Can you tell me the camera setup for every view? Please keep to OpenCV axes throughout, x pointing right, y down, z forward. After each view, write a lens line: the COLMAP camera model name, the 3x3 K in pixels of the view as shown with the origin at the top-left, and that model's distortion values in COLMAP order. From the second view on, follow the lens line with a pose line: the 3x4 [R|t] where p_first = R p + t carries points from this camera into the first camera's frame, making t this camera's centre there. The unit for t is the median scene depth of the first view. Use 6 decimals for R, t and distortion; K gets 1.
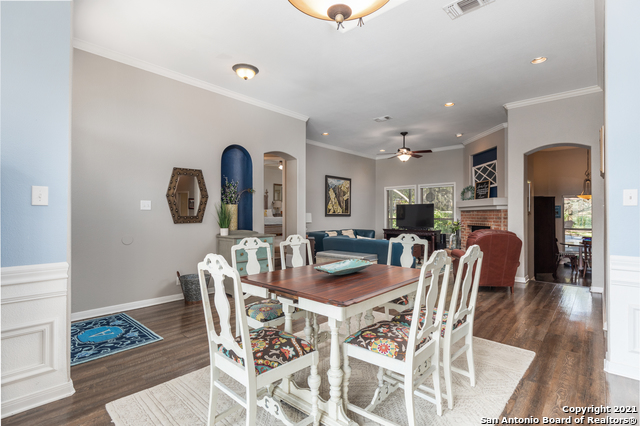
lens RADIAL K [[310.7, 0, 321.6], [0, 310.7, 212.7], [0, 0, 1]] dist [-0.003136, -0.000204]
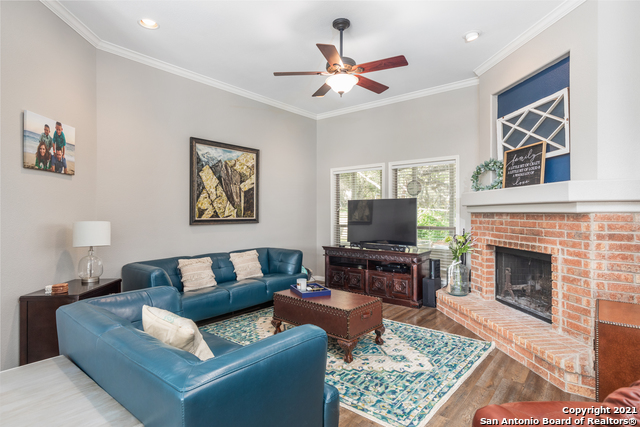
lens RADIAL K [[347.5, 0, 319.5], [0, 347.5, 213.1], [0, 0, 1]] dist [0.005639, 0.001205]
pose [[0.998327, -0.002791, 0.057760, 0.177240], [0.002078, 0.999921, 0.012397, -0.012108], [-0.057790, -0.012256, 0.998254, 0.460149]]
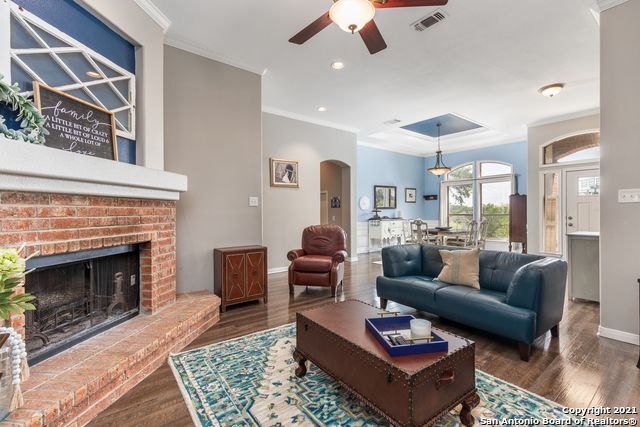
lens RADIAL K [[285.1, 0, 323.9], [0, 285.1, 214.1], [0, 0, 1]] dist [-0.000209, 0.000091]
pose [[-0.988231, -0.004249, 0.152912, 0.213027], [-0.004399, 0.999990, -0.000642, 0.007551], [-0.152908, -0.001307, -0.988240, 1.078299]]
